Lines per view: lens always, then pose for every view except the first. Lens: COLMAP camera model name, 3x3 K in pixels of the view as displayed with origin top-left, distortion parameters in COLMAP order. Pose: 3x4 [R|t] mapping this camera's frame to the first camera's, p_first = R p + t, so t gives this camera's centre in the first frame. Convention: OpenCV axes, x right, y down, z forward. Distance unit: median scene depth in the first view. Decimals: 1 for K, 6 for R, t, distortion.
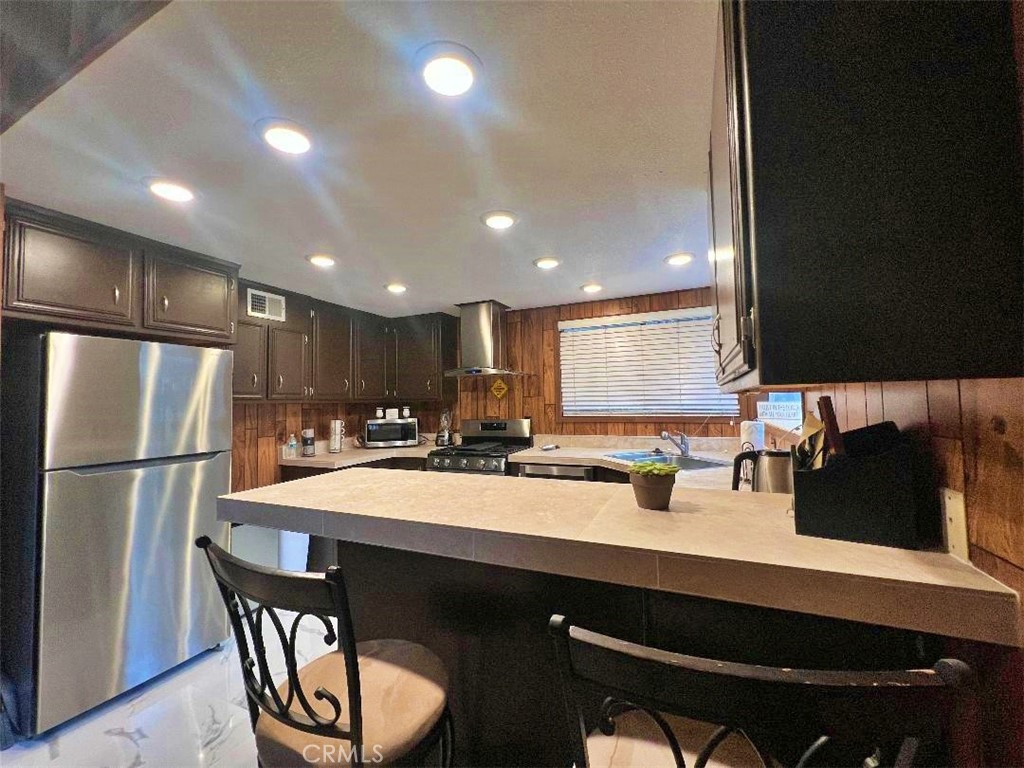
lens RADIAL K [[400.1, 0, 512.0], [0, 400.1, 384.0], [0, 0, 1]] dist [0.000366, -0.000026]
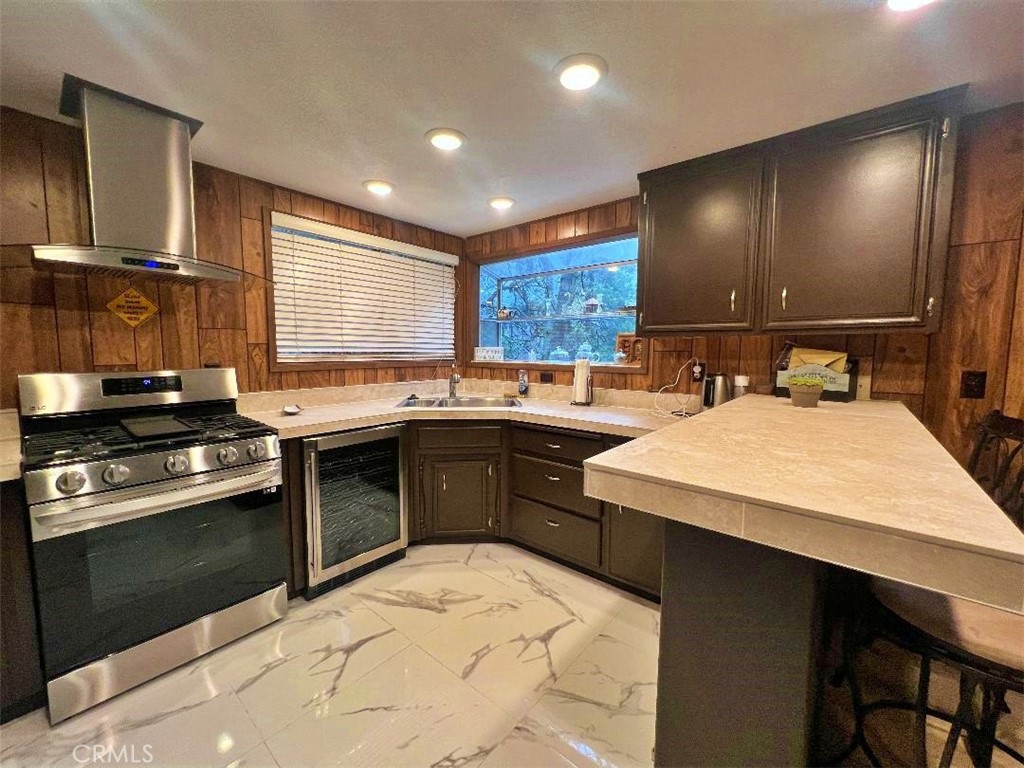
lens RADIAL K [[407.8, 0, 510.1], [0, 407.8, 385.5], [0, 0, 1]] dist [0.000256, -0.000175]
pose [[0.269405, -0.068307, 0.960602, -0.411941], [-0.062256, 0.994160, 0.088154, 0.035643], [-0.961013, -0.083552, 0.263579, 0.456825]]
